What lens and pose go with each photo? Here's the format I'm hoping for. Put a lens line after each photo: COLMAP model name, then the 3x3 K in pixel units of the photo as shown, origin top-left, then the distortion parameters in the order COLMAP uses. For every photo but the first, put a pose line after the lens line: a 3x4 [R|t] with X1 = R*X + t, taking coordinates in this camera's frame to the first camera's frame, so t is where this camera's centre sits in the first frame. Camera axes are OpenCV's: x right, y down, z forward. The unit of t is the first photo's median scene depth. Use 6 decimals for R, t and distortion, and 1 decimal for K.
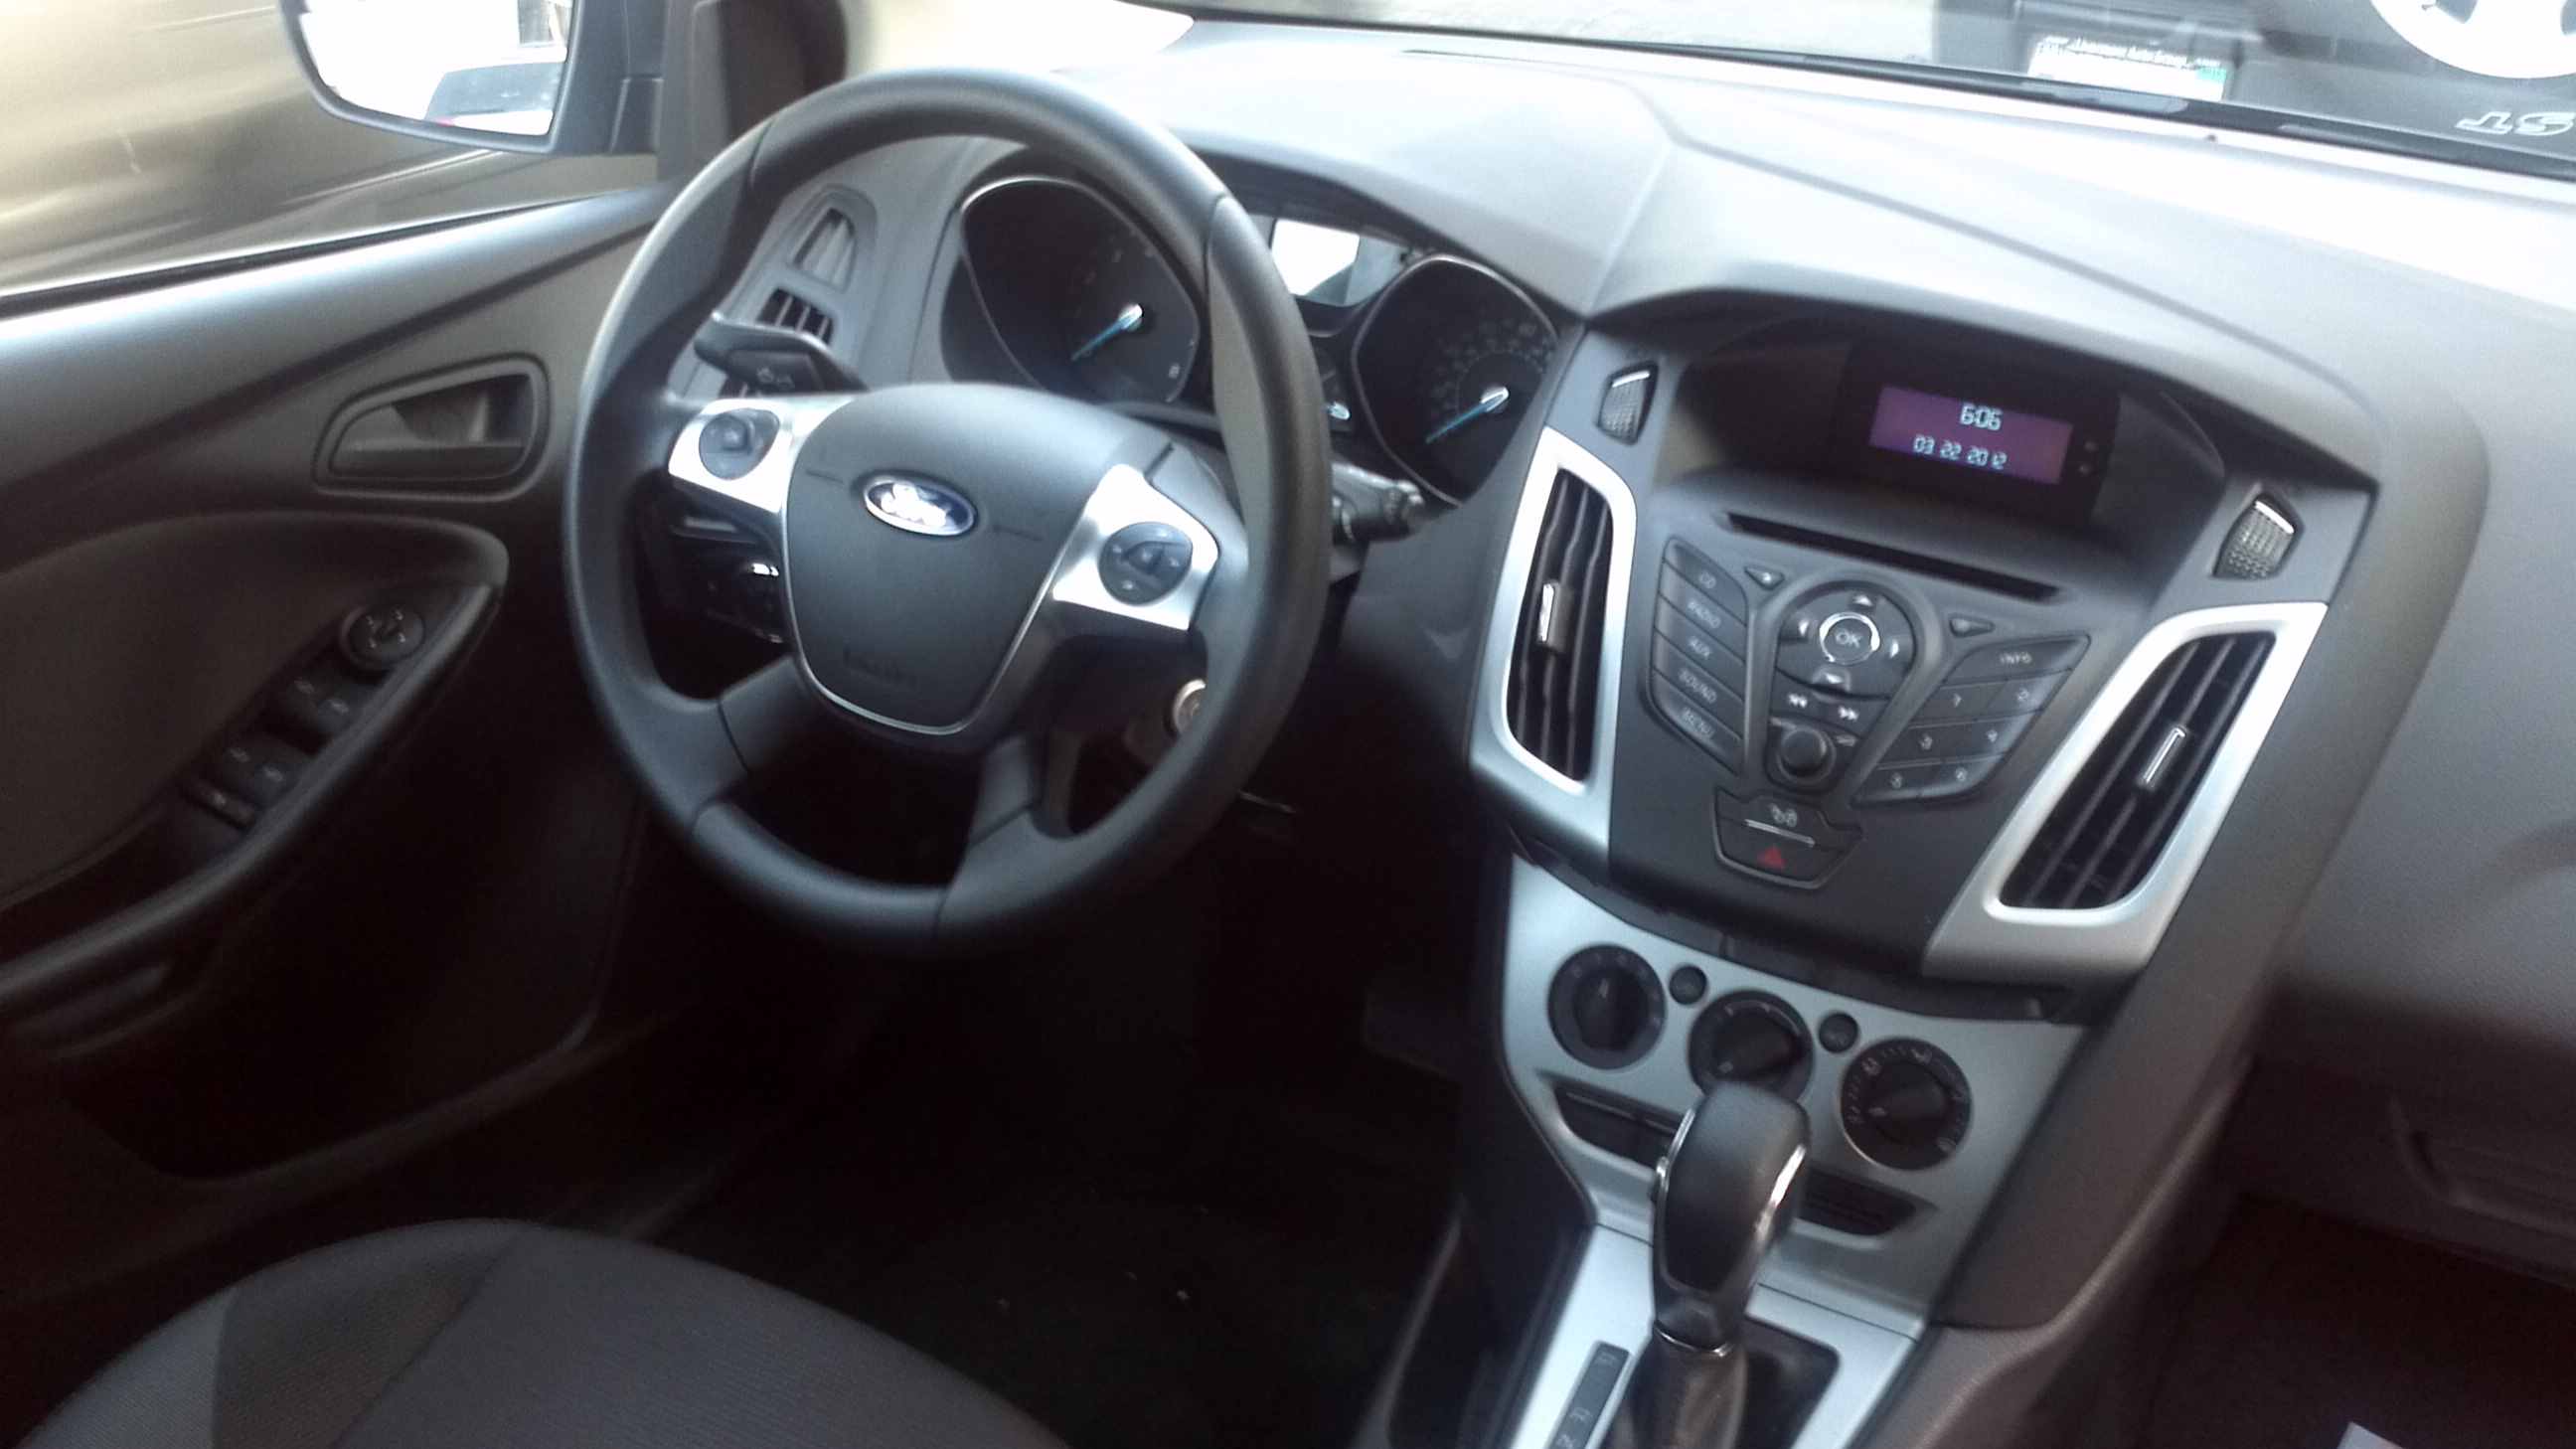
lens RADIAL K [[2467.0, 0, 1288.0], [0, 2467.0, 724.5], [0, 0, 1]] dist [-0.002434, -0.145115]
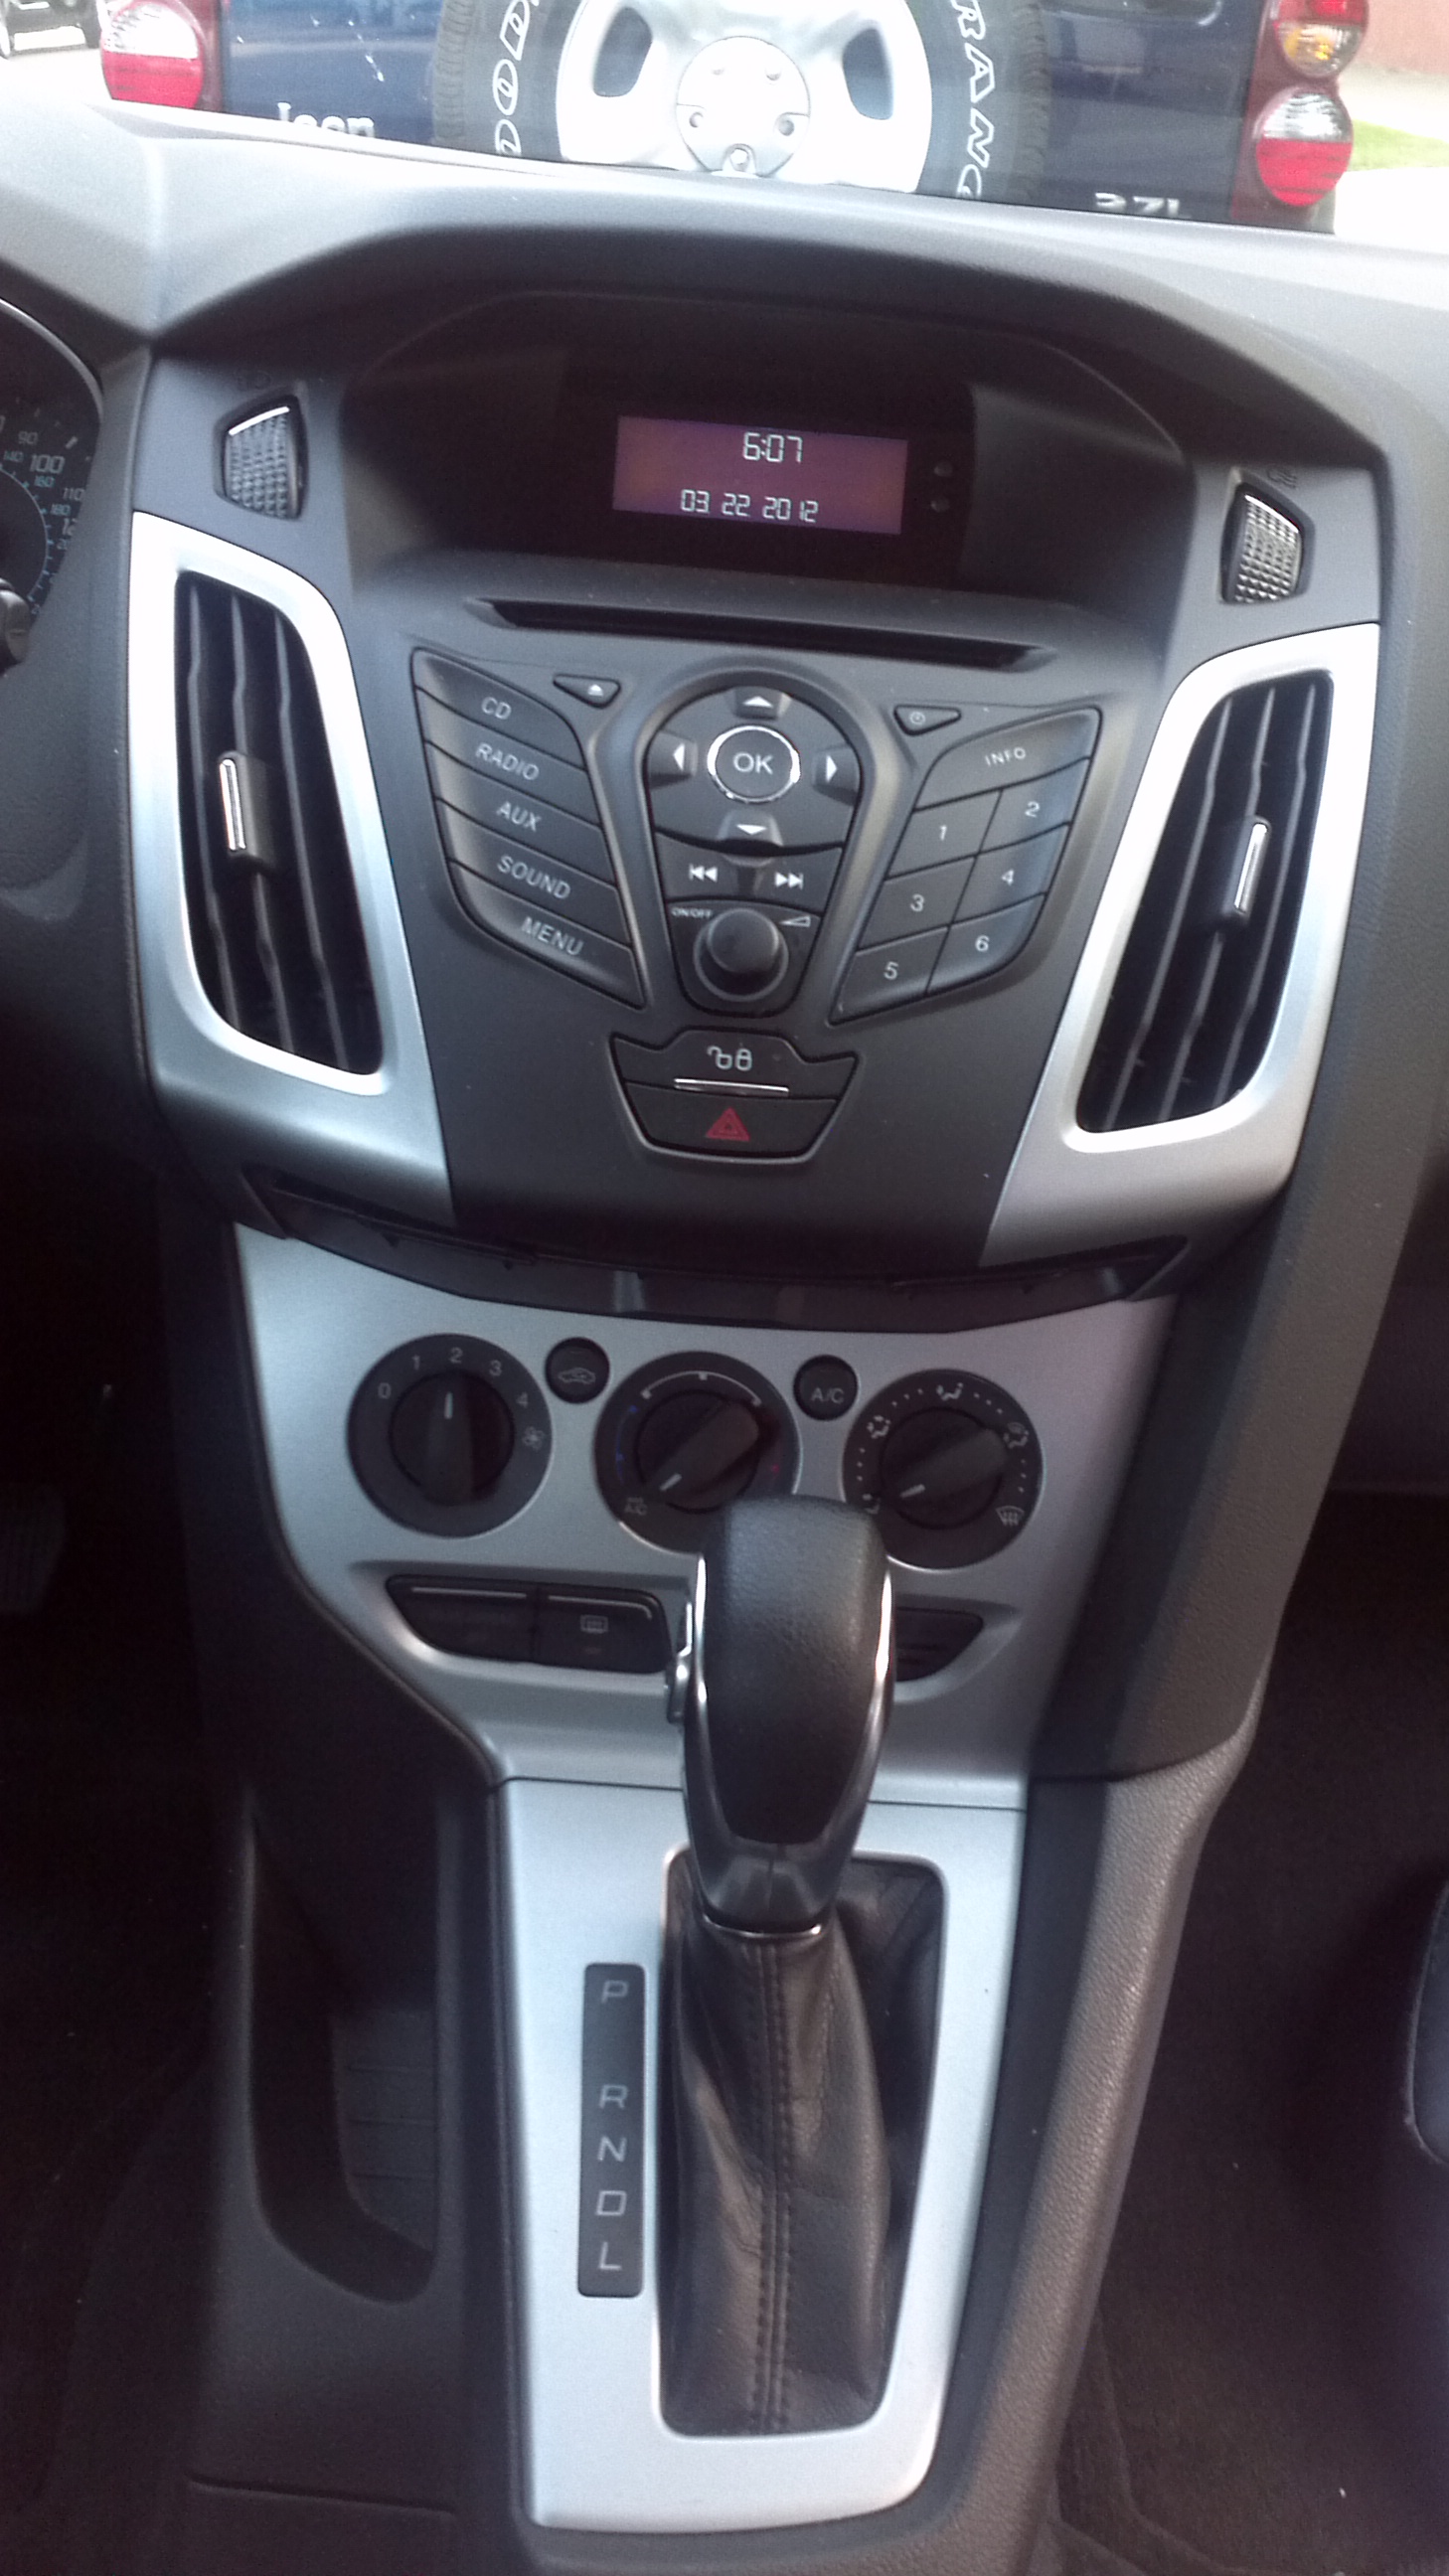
lens RADIAL K [[2467.0, 0, 724.5], [0, 2467.0, 1288.0], [0, 0, 1]] dist [-0.002434, -0.145115]
pose [[0.865754, -0.207767, 0.455305, -0.087944], [0.177440, 0.978085, 0.108925, 0.024922], [-0.467958, -0.013513, 0.883647, 0.446255]]
